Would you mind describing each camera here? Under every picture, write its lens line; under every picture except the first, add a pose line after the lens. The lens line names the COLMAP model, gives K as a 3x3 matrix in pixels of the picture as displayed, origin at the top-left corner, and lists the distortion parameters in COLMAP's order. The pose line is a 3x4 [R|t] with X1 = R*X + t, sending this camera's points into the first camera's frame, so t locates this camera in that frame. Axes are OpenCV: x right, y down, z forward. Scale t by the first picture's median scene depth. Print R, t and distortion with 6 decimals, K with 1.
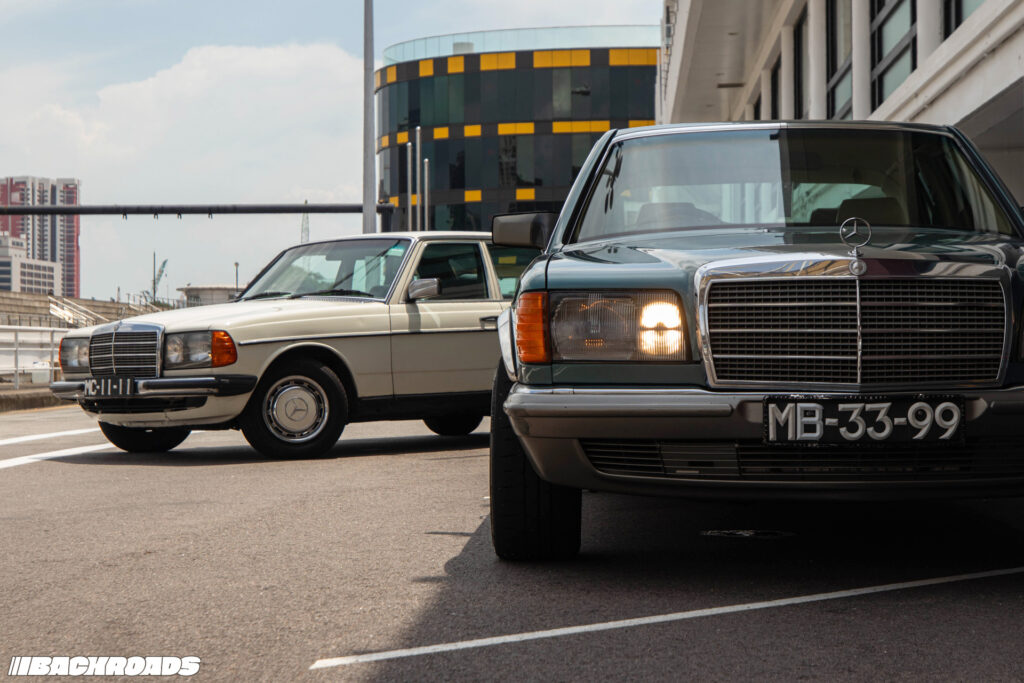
lens RADIAL K [[1801.7, 0, 512.0], [0, 1801.7, 341.5], [0, 0, 1]] dist [-0.166165, 0.058083]
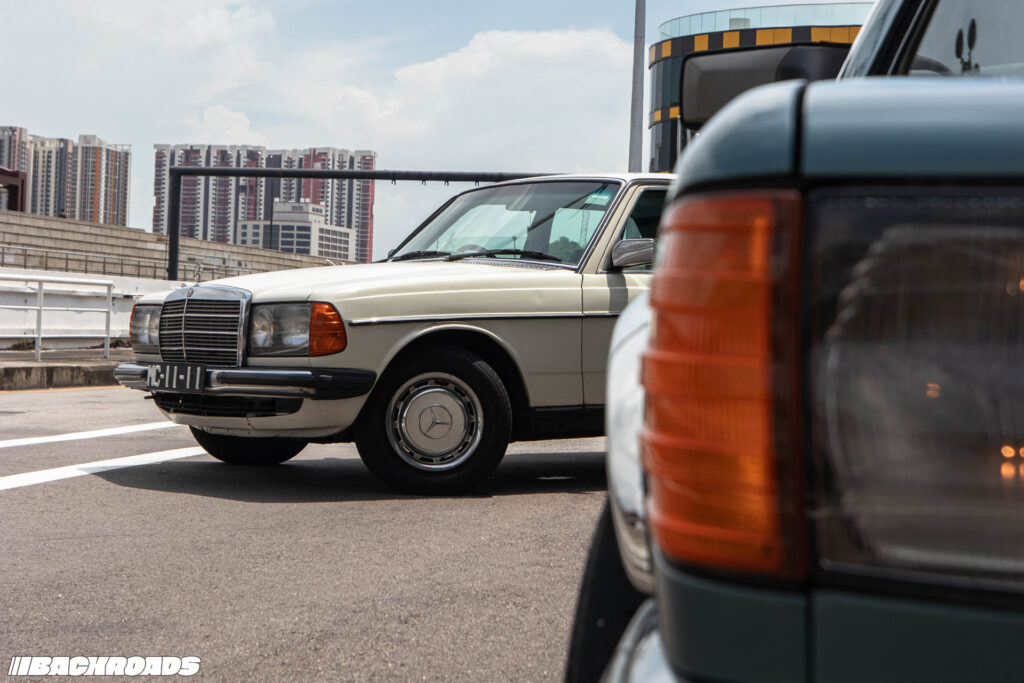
lens RADIAL K [[1710.4, 0, 512.0], [0, 1710.4, 341.5], [0, 0, 1]] dist [-0.097259, 0.103120]
pose [[0.987178, 0.041143, -0.154231, 0.016922], [-0.038661, 0.999071, 0.019061, -0.013689], [0.154872, -0.012854, 0.987851, 0.790301]]
